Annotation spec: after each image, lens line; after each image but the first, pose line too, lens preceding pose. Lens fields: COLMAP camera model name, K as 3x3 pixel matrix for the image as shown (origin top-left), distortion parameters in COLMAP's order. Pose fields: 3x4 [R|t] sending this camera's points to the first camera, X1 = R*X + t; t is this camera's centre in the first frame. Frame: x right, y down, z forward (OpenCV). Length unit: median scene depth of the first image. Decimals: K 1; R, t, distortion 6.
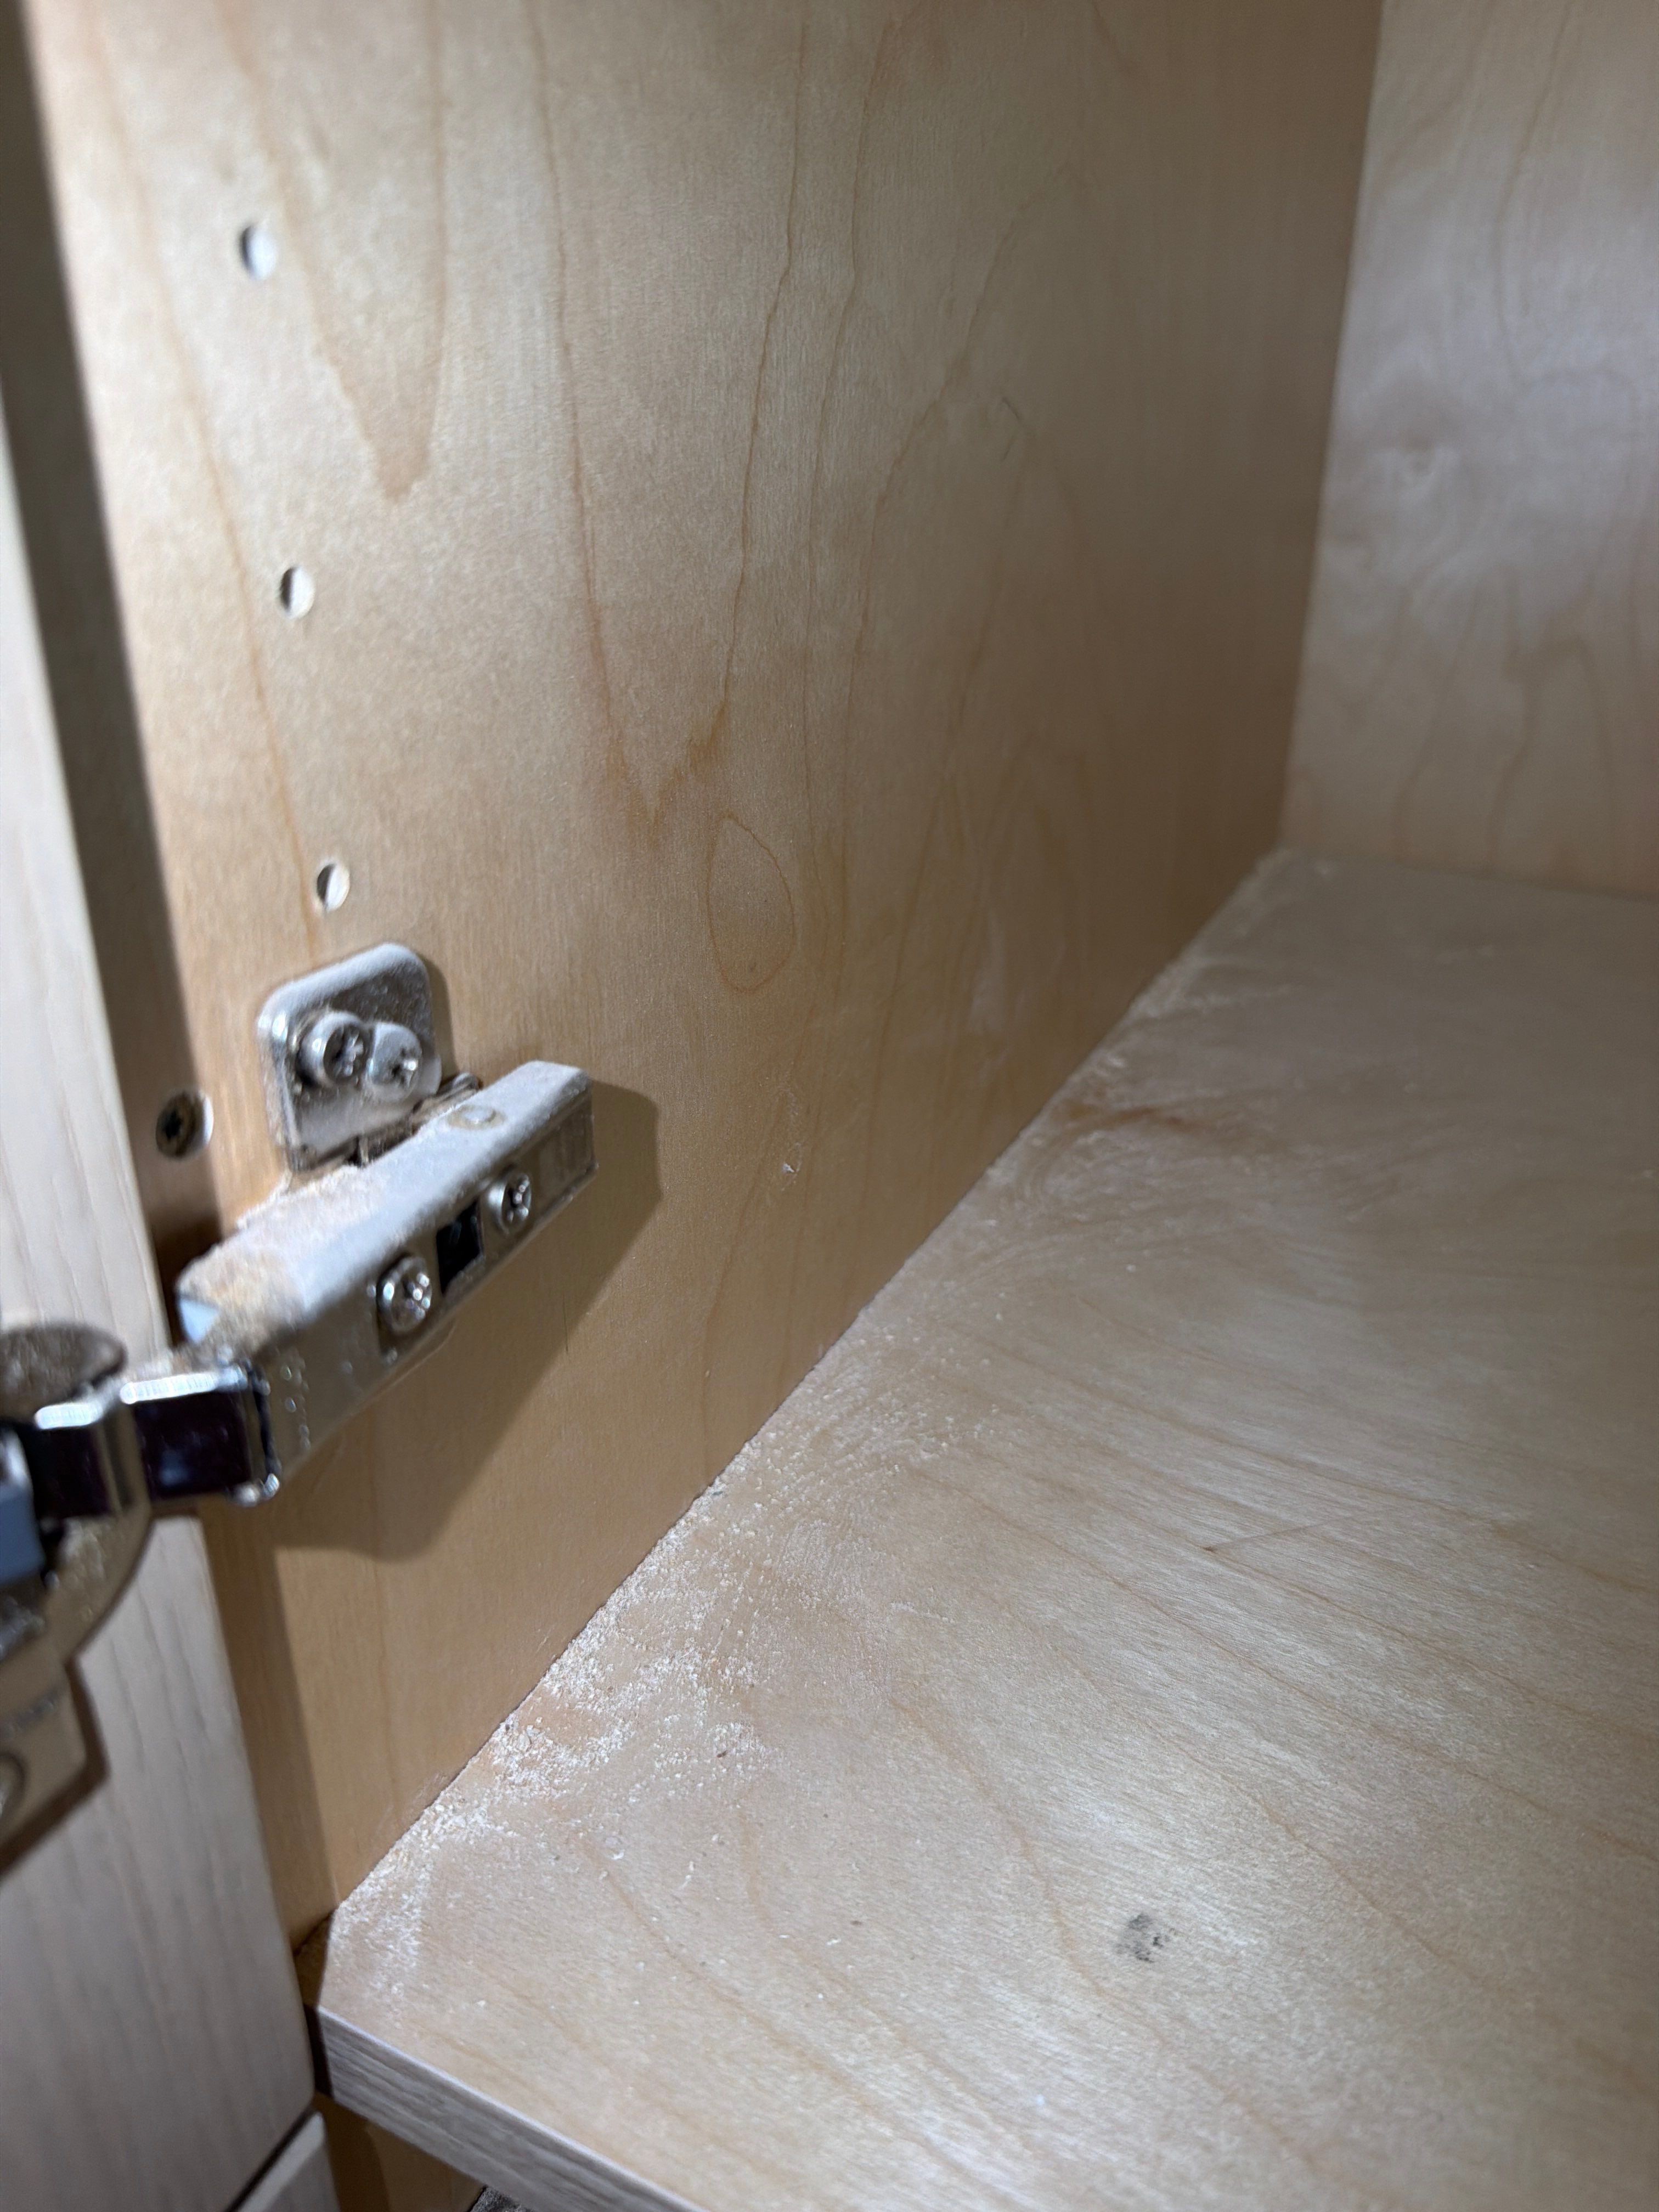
lens RADIAL K [[1584.7, 0, 829.5], [0, 1584.7, 1106.0], [0, 0, 1]] dist [-0.001302, 0.060253]
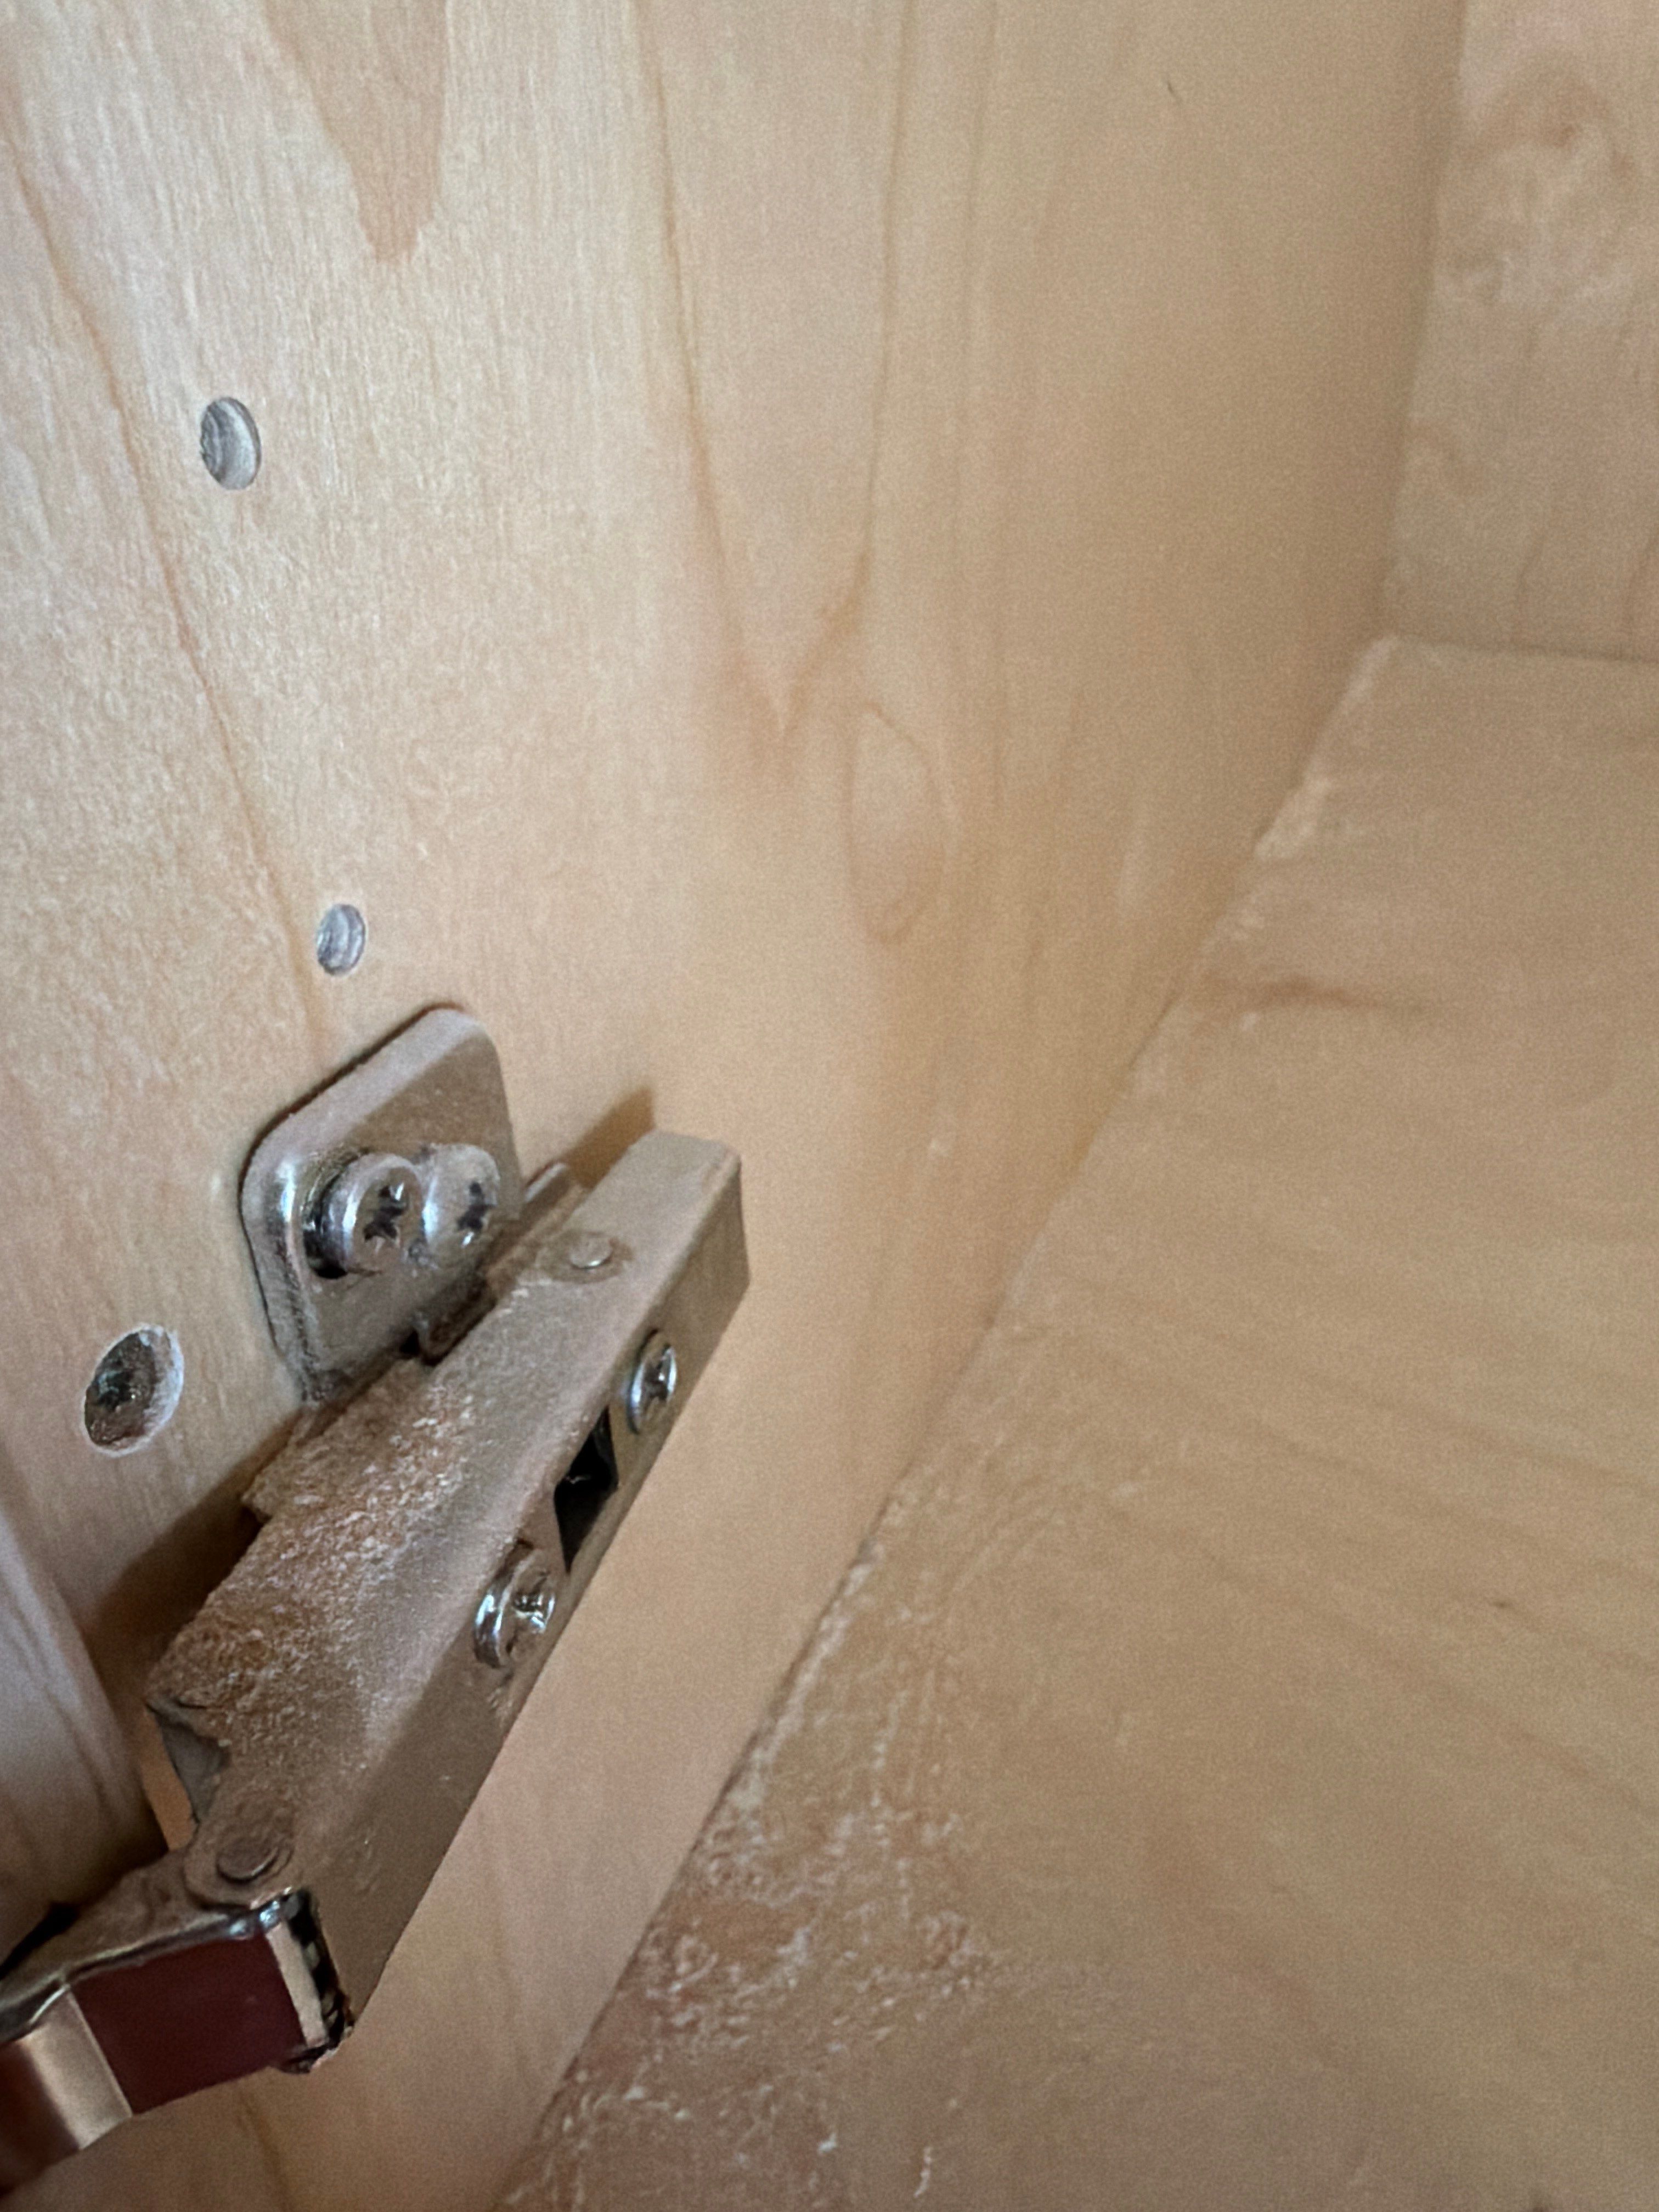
lens RADIAL K [[1584.7, 0, 829.5], [0, 1584.7, 1106.0], [0, 0, 1]] dist [-0.001302, 0.060253]
pose [[0.998596, -0.048743, -0.020738, -0.084333], [0.050915, 0.991234, 0.121917, -0.101111], [0.014613, -0.122802, 0.992324, 0.280323]]
